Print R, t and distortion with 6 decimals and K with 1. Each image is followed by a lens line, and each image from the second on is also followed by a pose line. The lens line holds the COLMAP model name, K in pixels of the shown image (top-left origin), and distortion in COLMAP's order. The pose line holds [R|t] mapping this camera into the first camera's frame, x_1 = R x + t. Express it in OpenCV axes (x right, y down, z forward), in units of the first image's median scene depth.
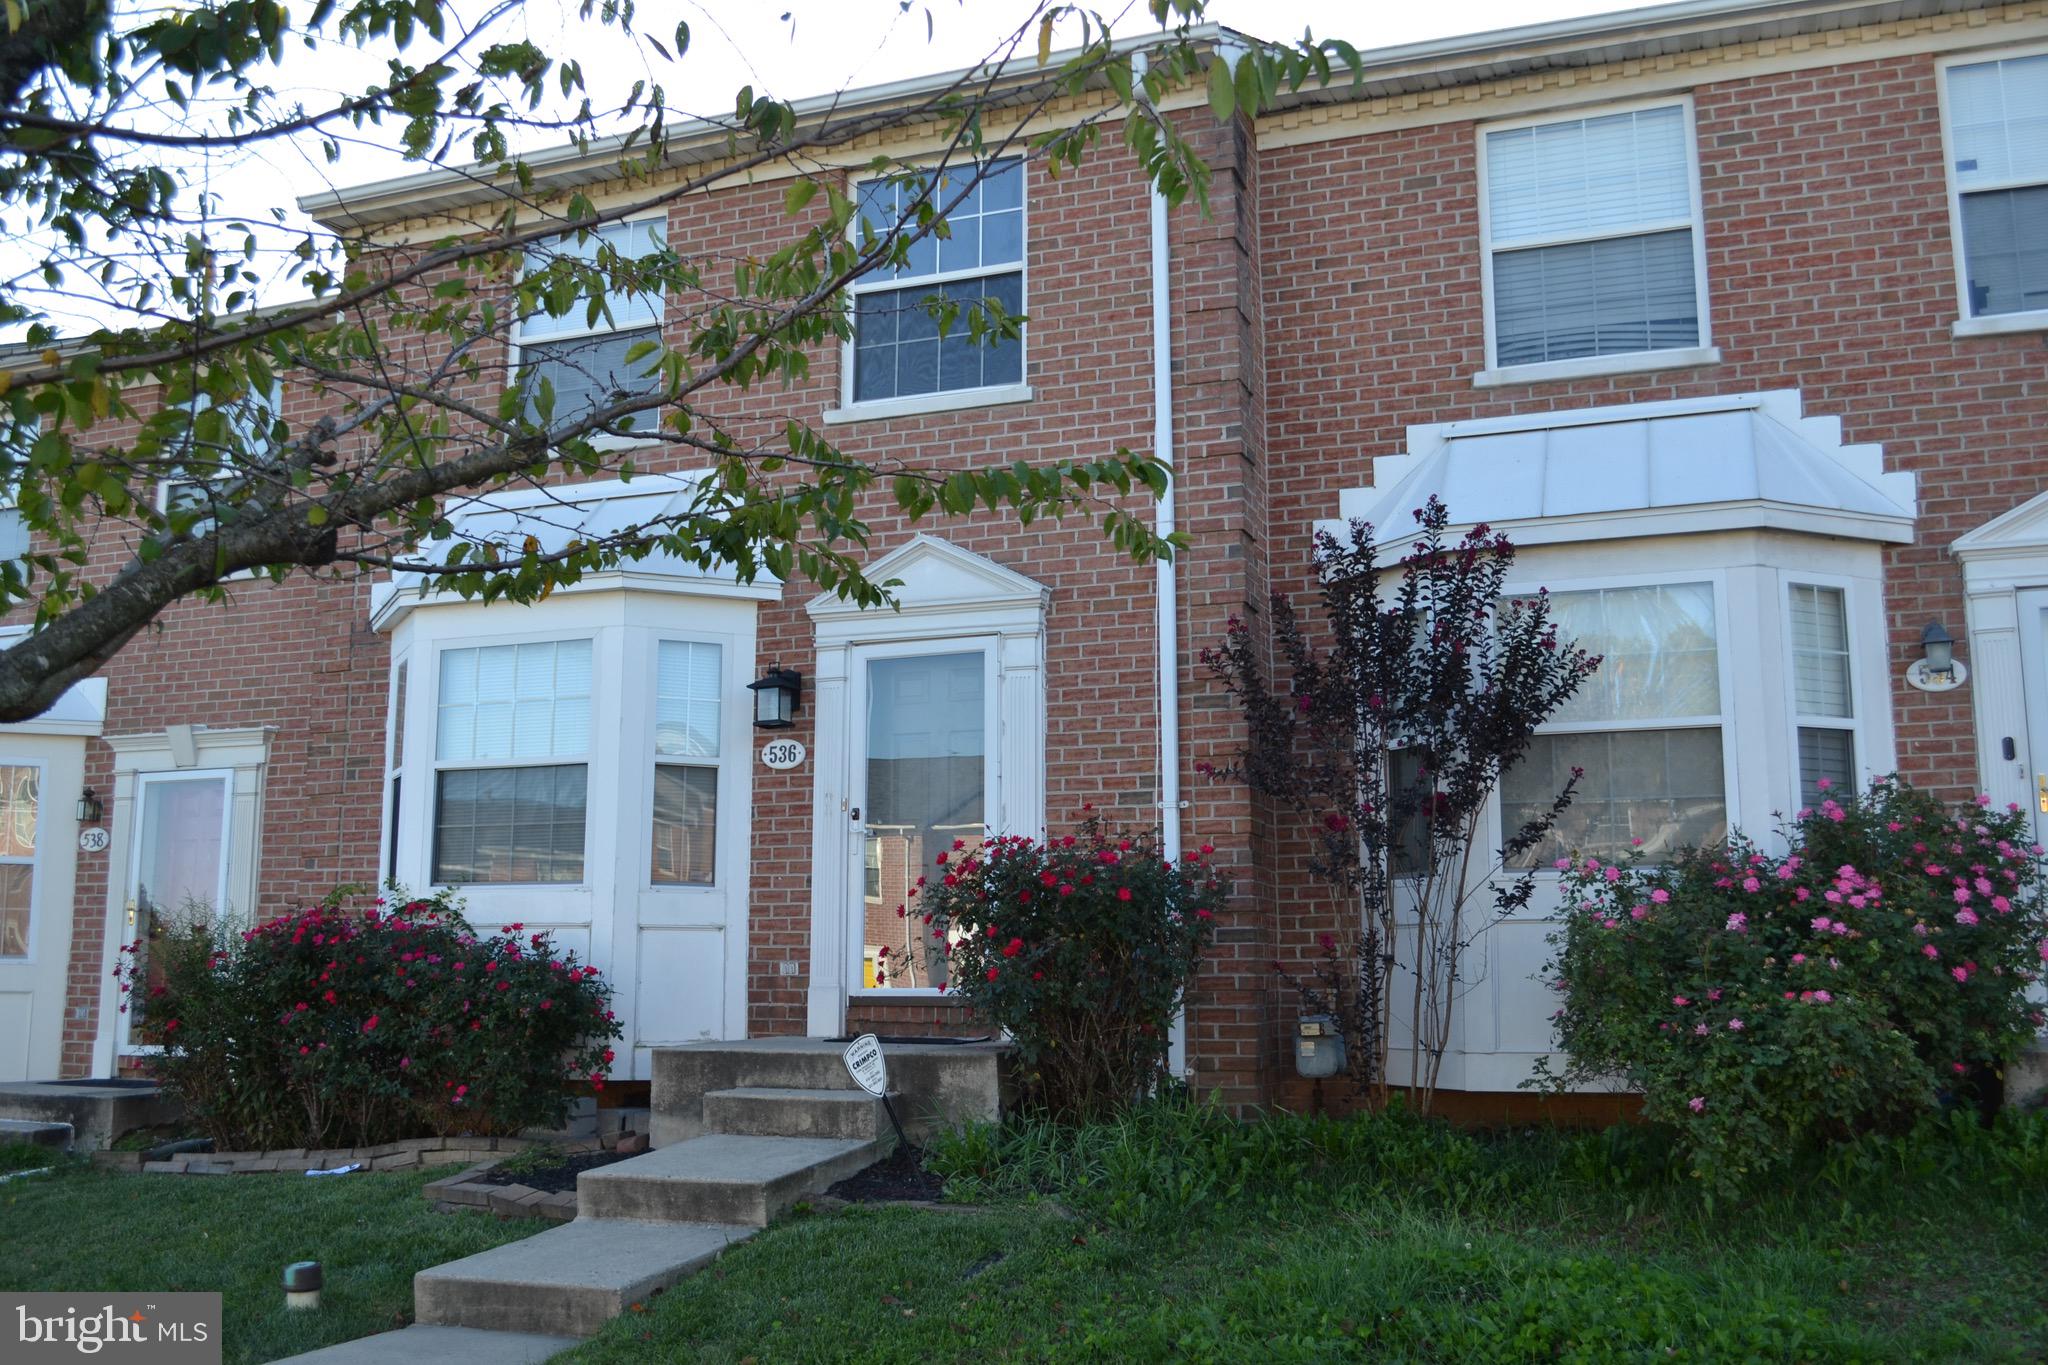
lens RADIAL K [[1878.3, 0, 1024.0], [0, 1878.3, 682.5], [0, 0, 1]] dist [0.000629, 0.259375]
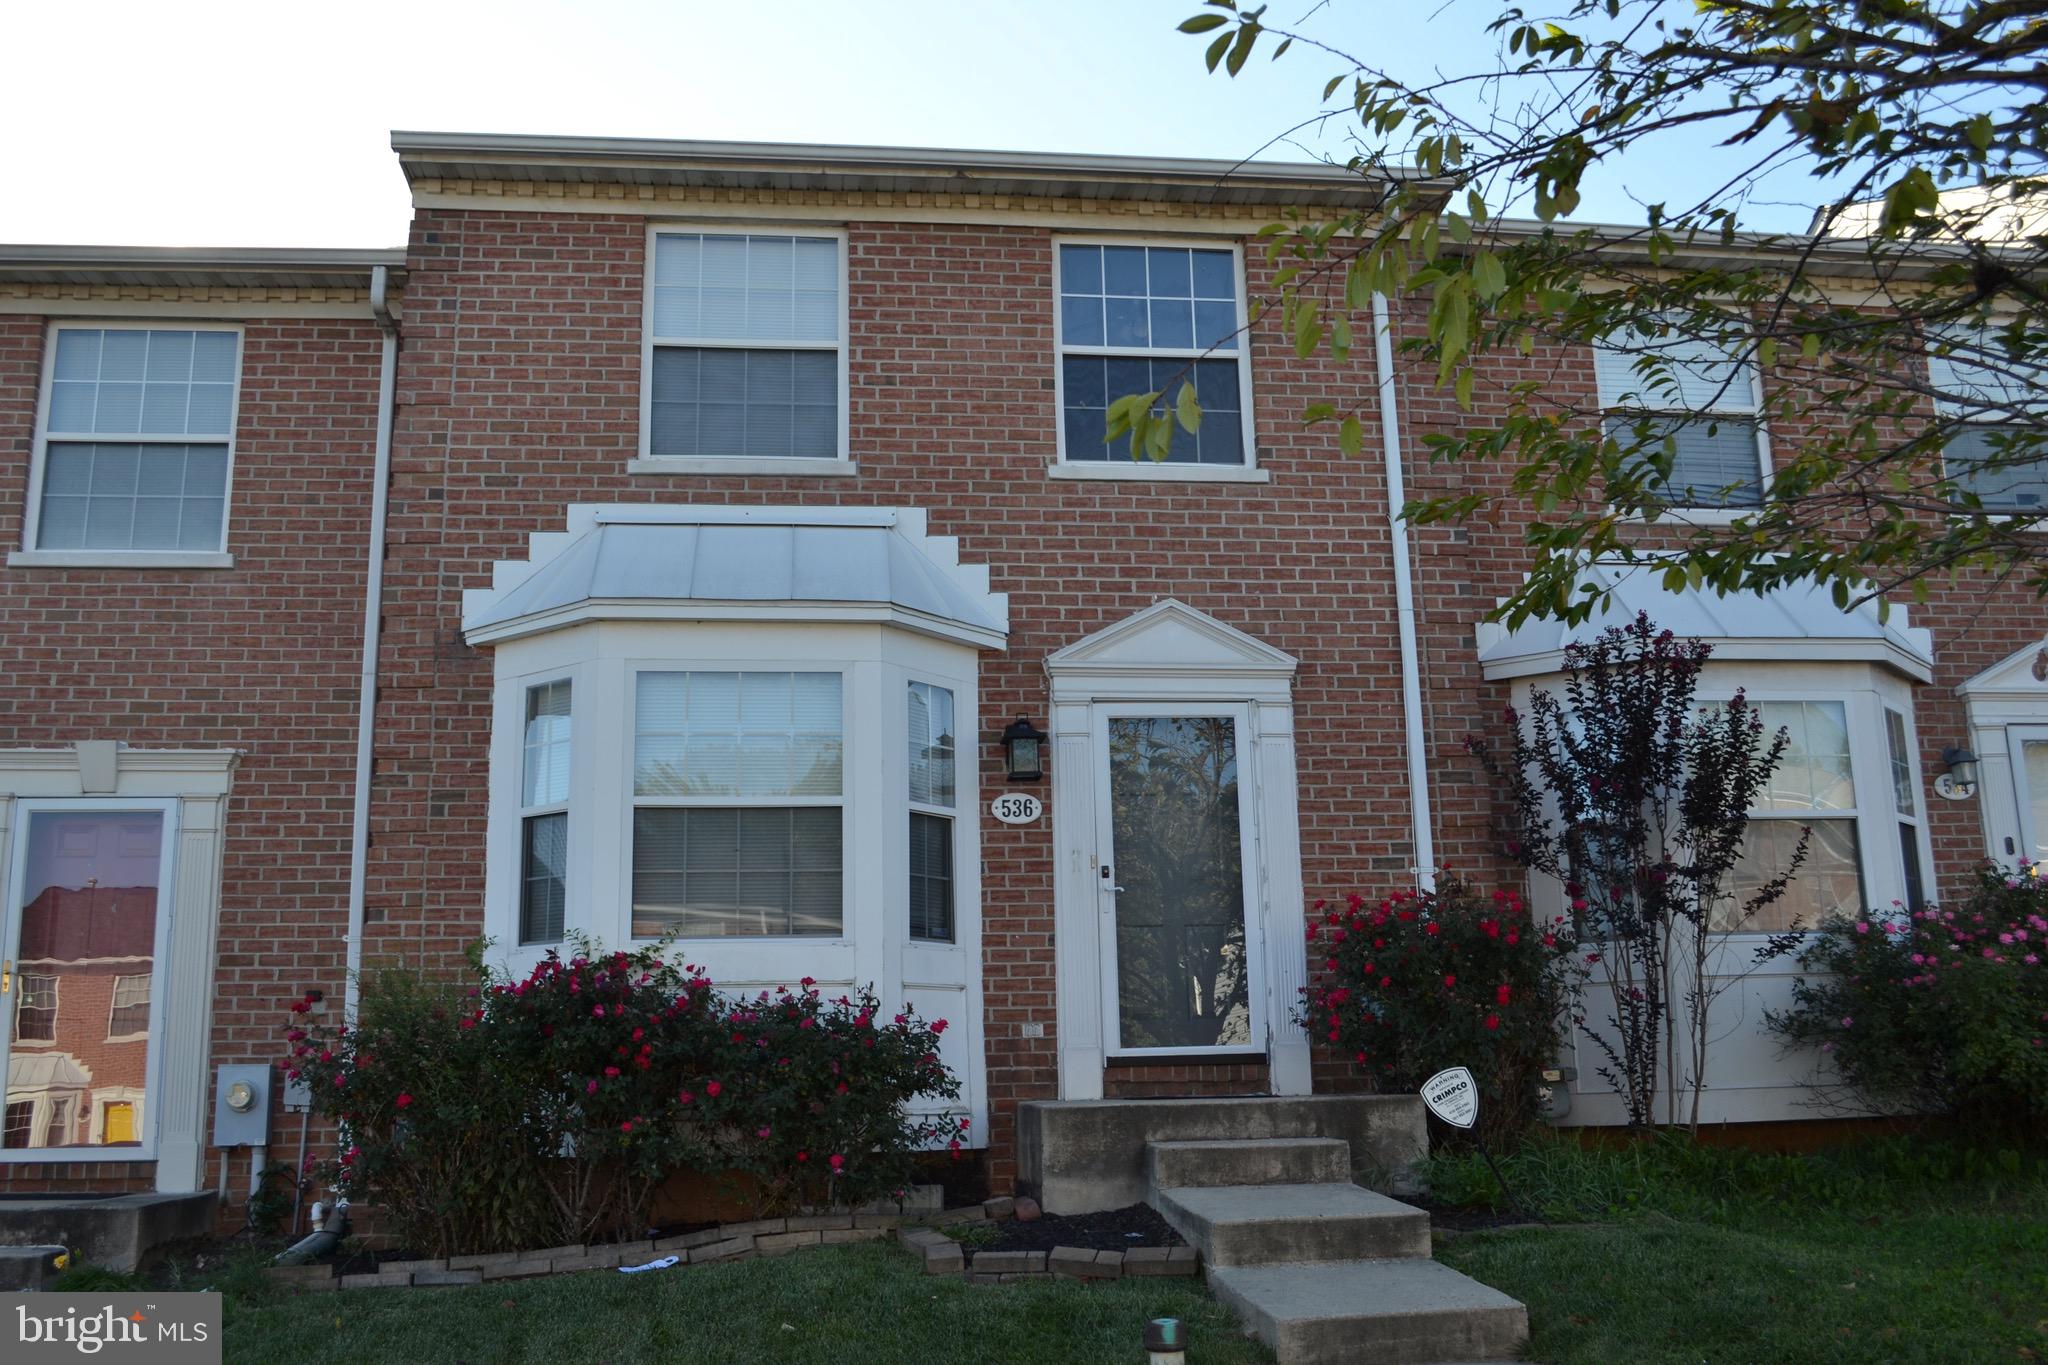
lens RADIAL K [[1946.2, 0, 1026.8], [0, 1946.2, 631.4], [0, 0, 1]] dist [-0.009151, 0.247618]
pose [[0.873588, 0.087840, 0.478674, -0.630070], [-0.052699, 0.994867, -0.086389, 0.034586], [-0.483805, 0.050243, 0.873732, 0.114171]]
